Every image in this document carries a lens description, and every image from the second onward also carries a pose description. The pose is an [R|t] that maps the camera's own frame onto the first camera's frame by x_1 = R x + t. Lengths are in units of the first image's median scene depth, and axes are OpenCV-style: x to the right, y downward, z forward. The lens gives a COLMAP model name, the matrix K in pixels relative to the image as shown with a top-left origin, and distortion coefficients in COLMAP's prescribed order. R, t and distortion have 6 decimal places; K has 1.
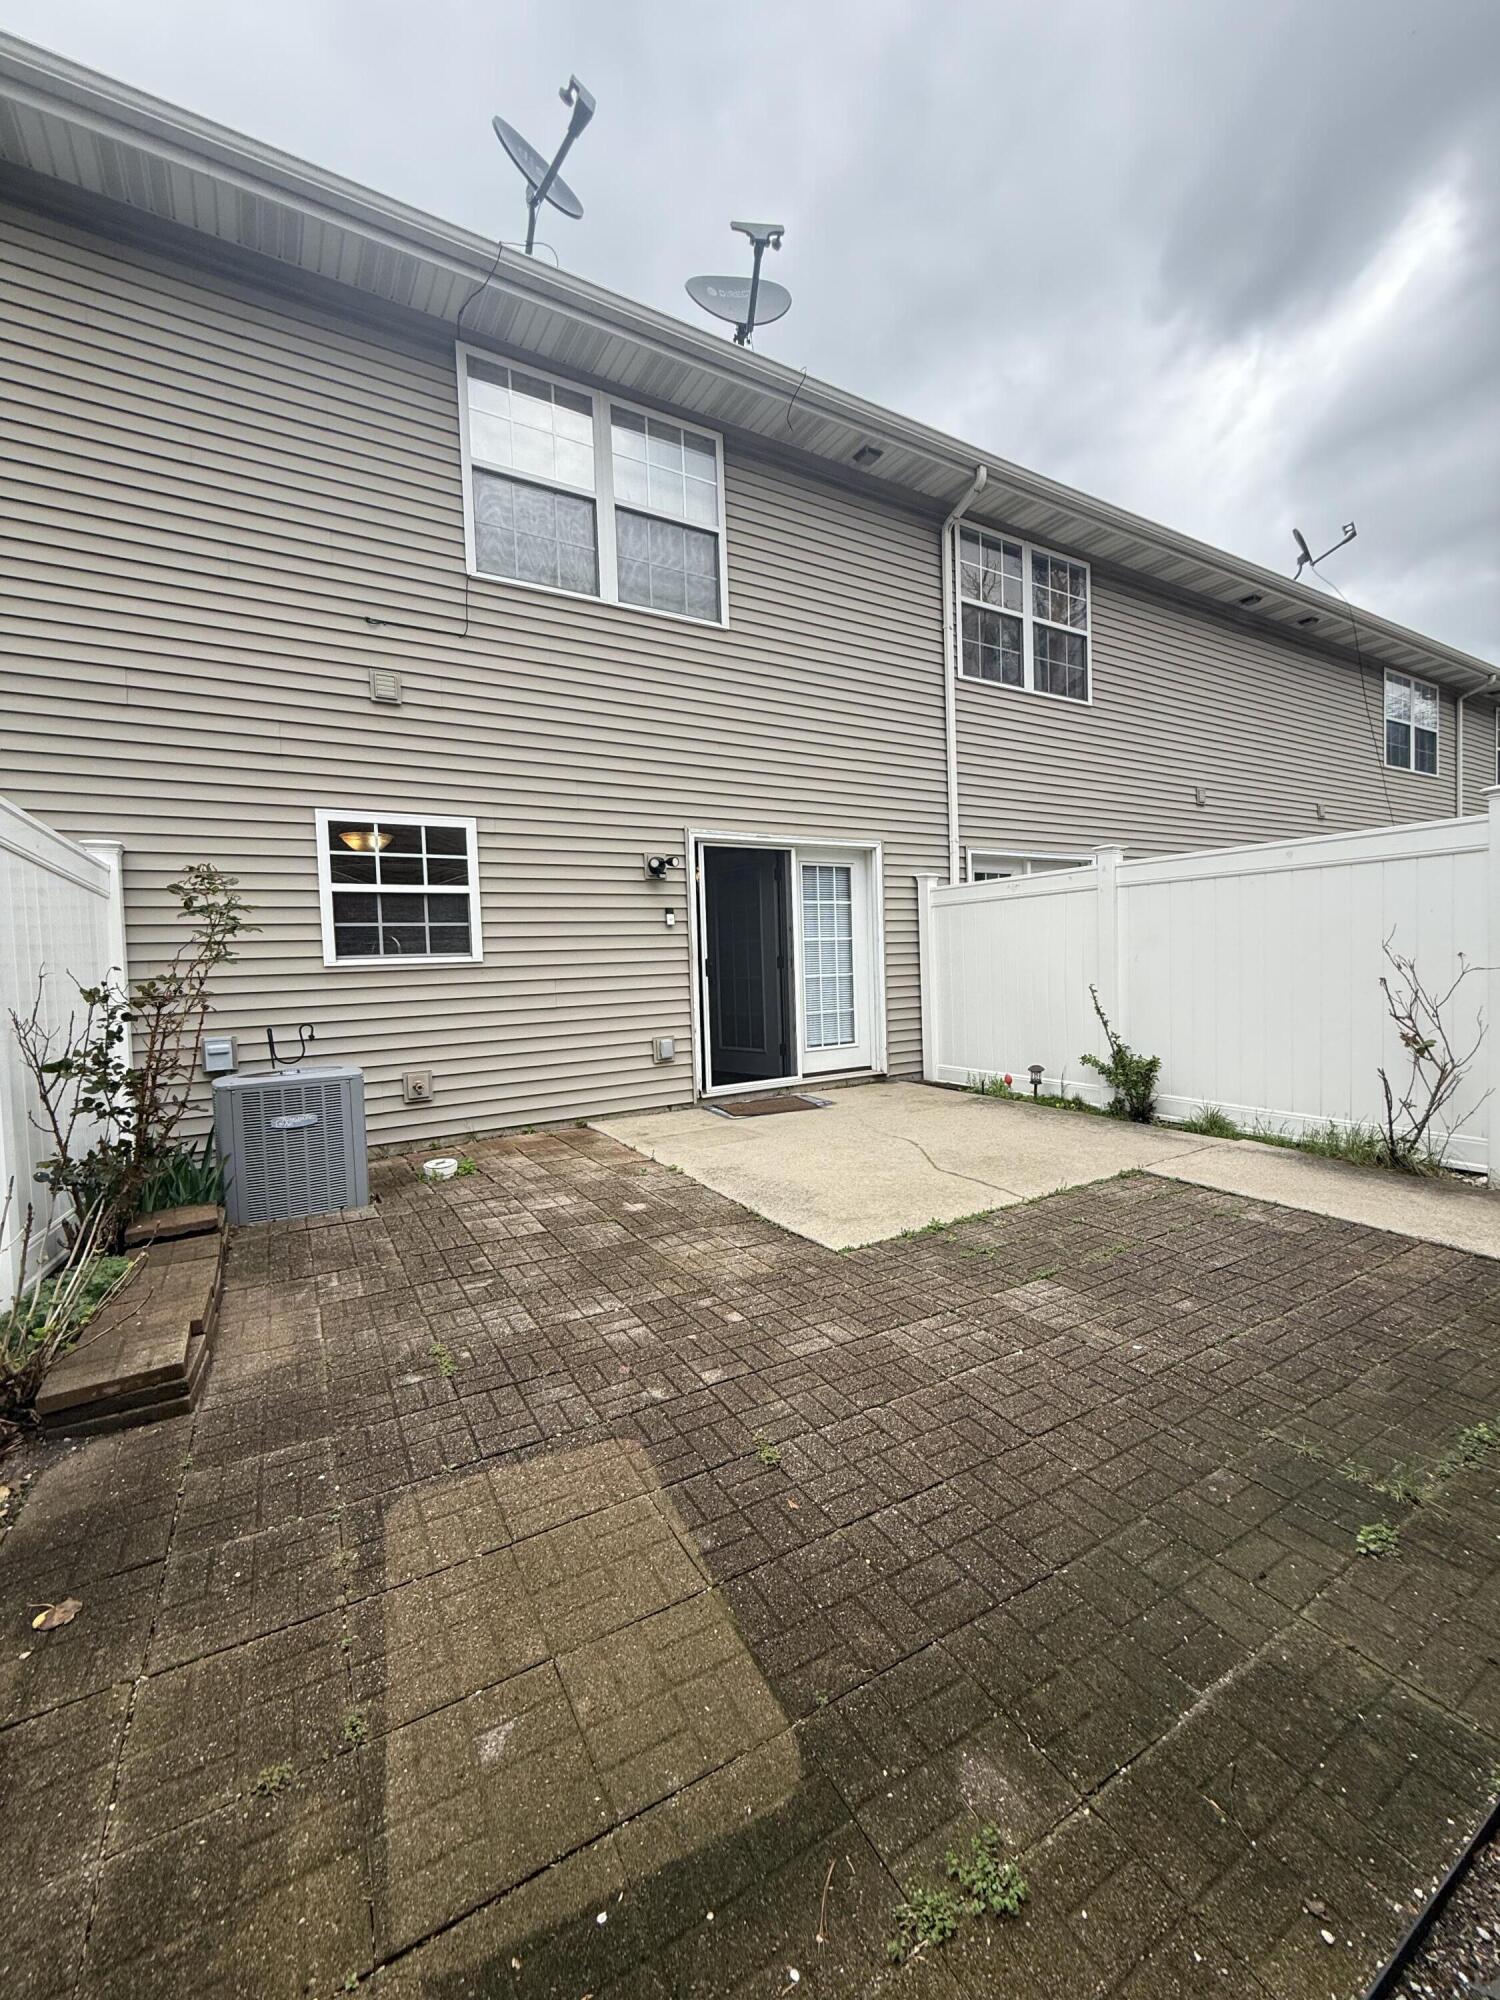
lens RADIAL K [[797.4, 0, 751.5], [0, 797.4, 998.2], [0, 0, 1]] dist [-0.001980, 0.000618]
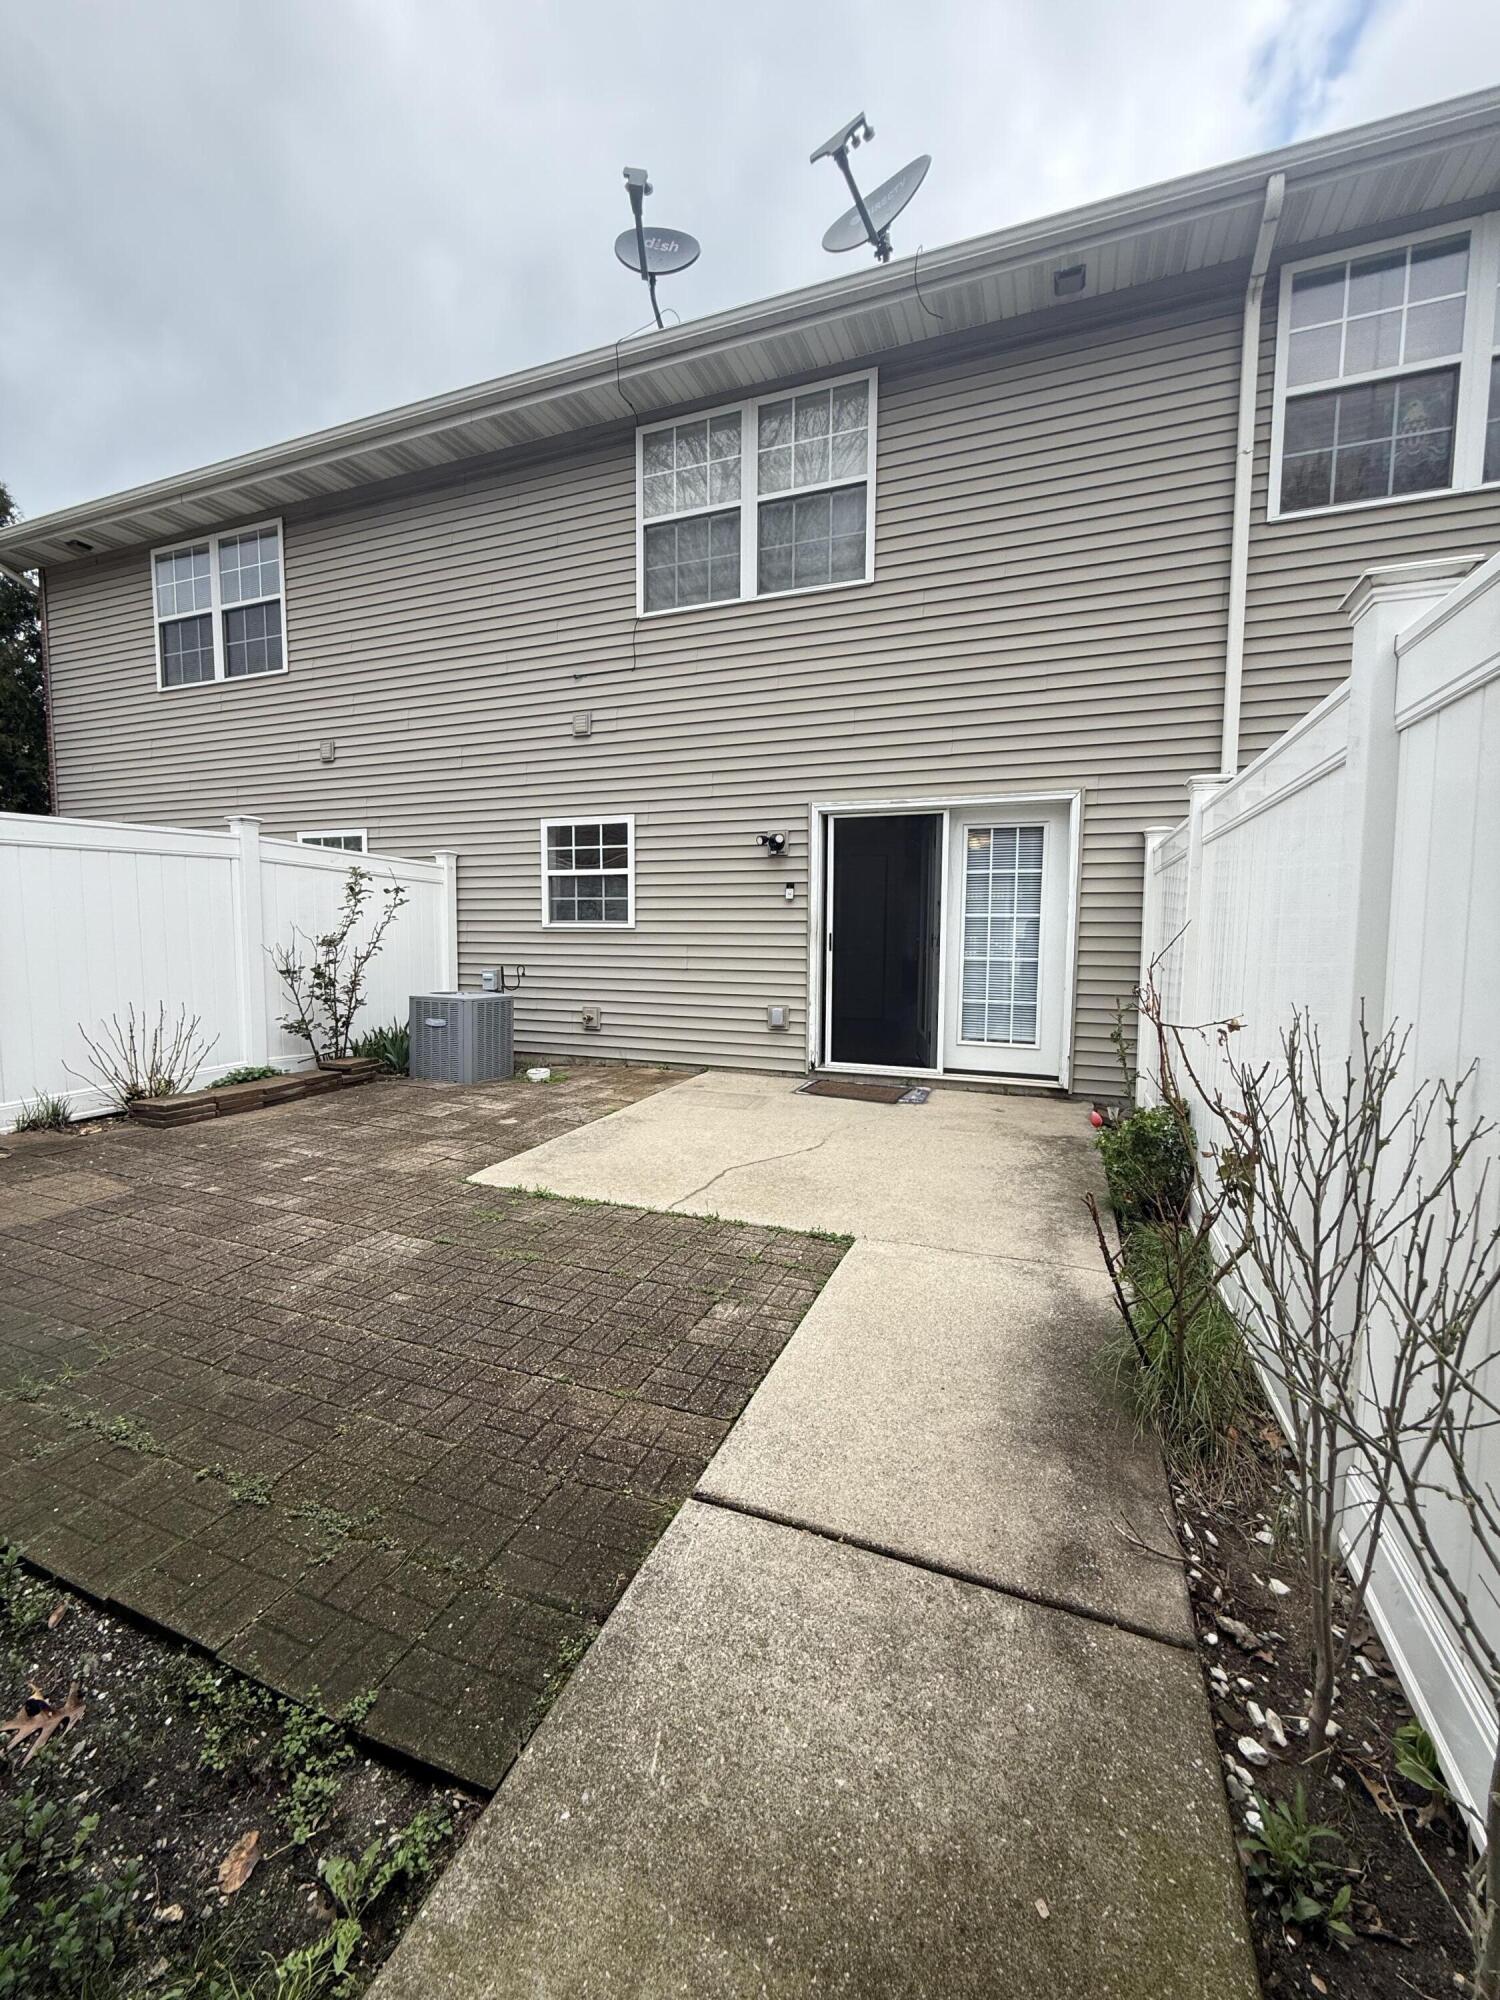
lens RADIAL K [[797.4, 0, 749.1], [0, 797.4, 996.2], [0, 0, 1]] dist [-0.001980, 0.000618]
pose [[0.608670, 0.103638, -0.786626, 0.793018], [-0.065626, 0.994611, 0.080261, -0.052223], [0.790705, 0.002771, 0.612191, 0.370395]]
